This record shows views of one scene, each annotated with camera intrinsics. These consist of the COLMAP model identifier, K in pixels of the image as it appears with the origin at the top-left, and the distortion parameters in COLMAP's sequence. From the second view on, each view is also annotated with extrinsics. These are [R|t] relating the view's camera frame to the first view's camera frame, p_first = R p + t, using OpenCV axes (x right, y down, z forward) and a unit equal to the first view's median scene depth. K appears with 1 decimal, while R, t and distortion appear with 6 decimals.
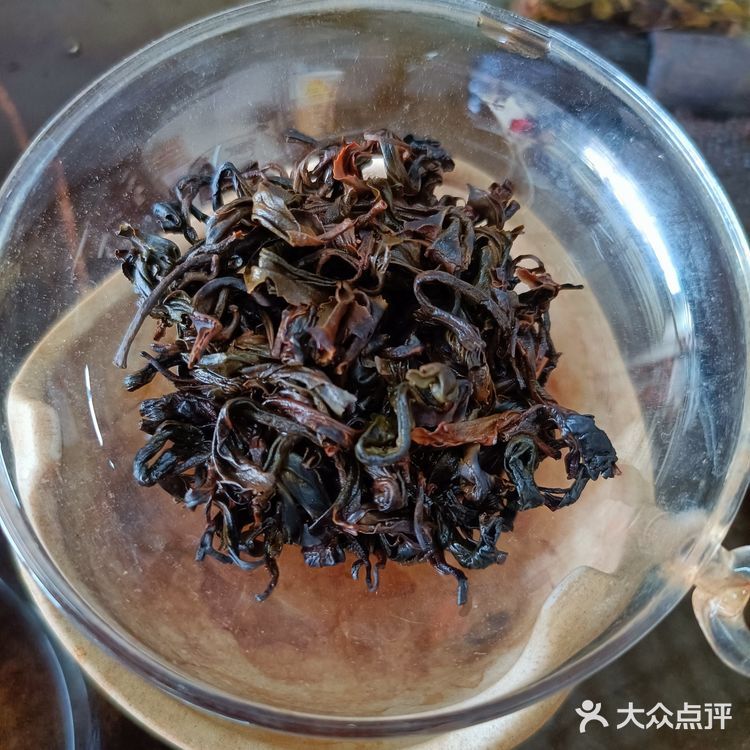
lens RADIAL K [[864.6, 0, 375.0], [0, 864.6, 375.0], [0, 0, 1]] dist [-0.013171, 0.046645]
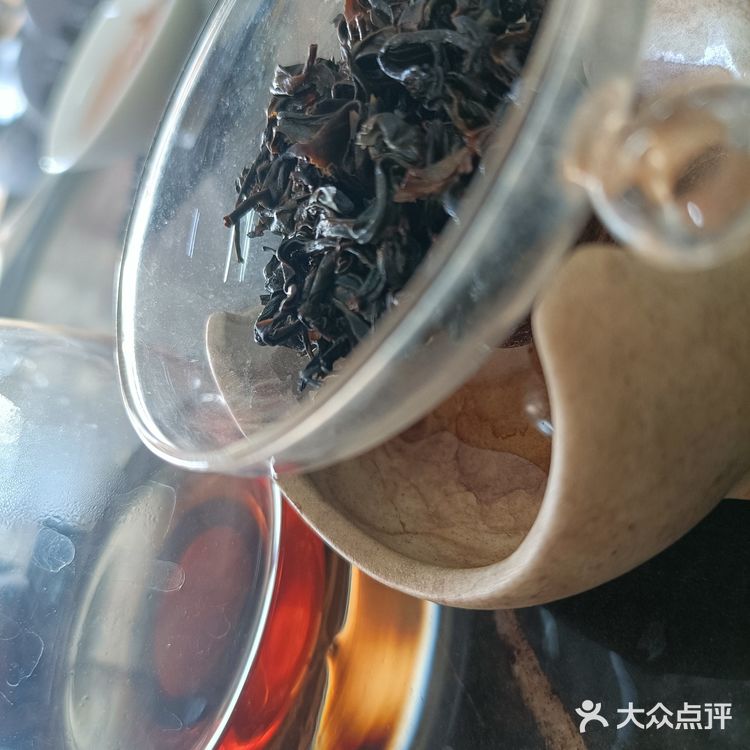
lens RADIAL K [[864.6, 0, 375.0], [0, 864.6, 375.0], [0, 0, 1]] dist [-0.013171, 0.046645]
pose [[0.624776, -0.319502, -0.712441, 0.641762], [0.242009, 0.946752, -0.212351, 0.448200], [0.742352, -0.039746, 0.668830, 0.324527]]
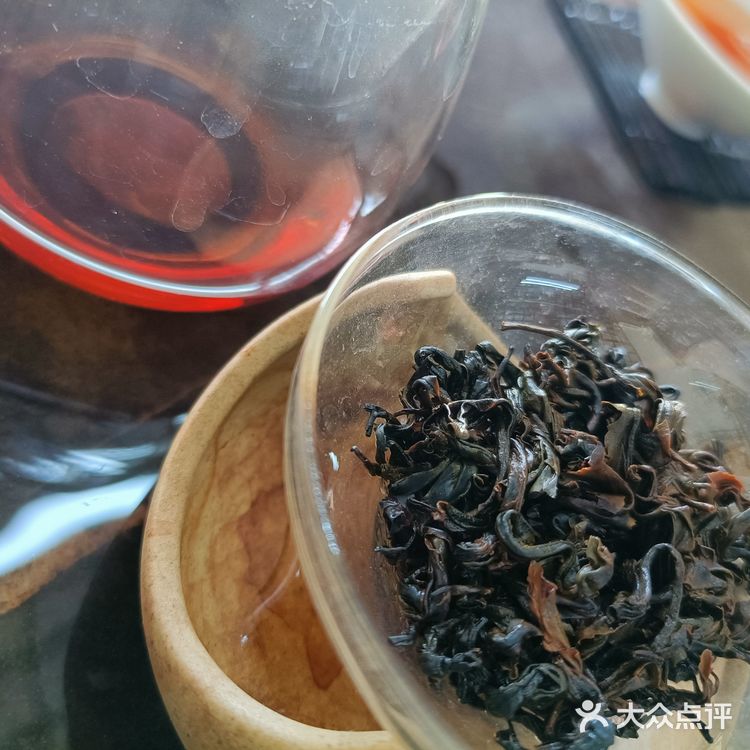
lens RADIAL K [[864.6, 0, 375.0], [0, 864.6, 375.0], [0, 0, 1]] dist [-0.013171, 0.046645]
pose [[0.236411, 0.843189, -0.482849, 0.300874], [-0.970032, 0.176121, -0.167387, 0.377699], [-0.056099, 0.507951, 0.859557, 0.015686]]
